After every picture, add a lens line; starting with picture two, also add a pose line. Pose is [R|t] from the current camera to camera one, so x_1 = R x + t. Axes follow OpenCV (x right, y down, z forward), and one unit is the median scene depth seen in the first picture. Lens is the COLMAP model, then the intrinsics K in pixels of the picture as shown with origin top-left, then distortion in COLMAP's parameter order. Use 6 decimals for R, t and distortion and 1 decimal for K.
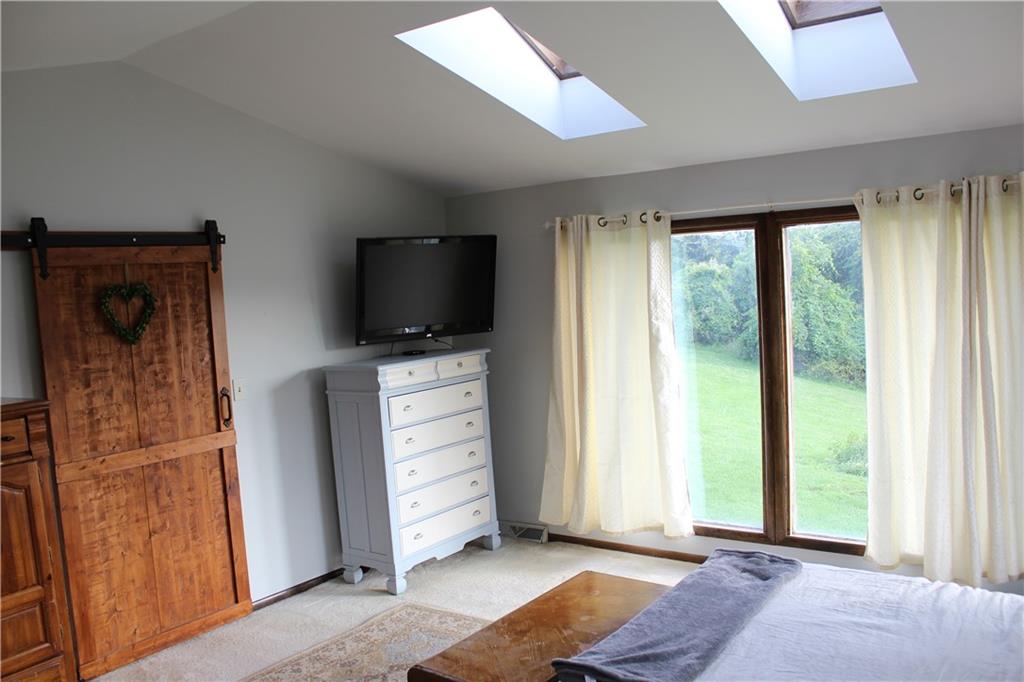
lens RADIAL K [[840.4, 0, 512.0], [0, 840.4, 341.0], [0, 0, 1]] dist [-0.190312, 0.185276]
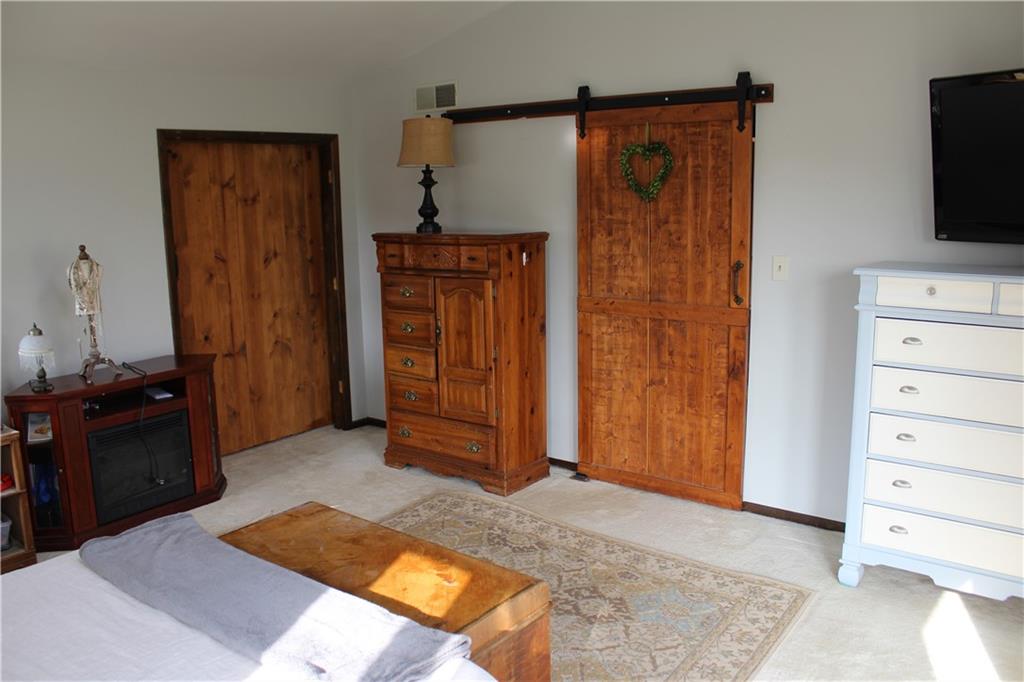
lens RADIAL K [[840.4, 0, 512.0], [0, 840.4, 341.0], [0, 0, 1]] dist [-0.190312, 0.185276]
pose [[-0.025003, 0.240181, -0.970406, 0.610834], [-0.051626, 0.969104, 0.241189, -0.070318], [0.998353, 0.056129, -0.011831, 0.835736]]
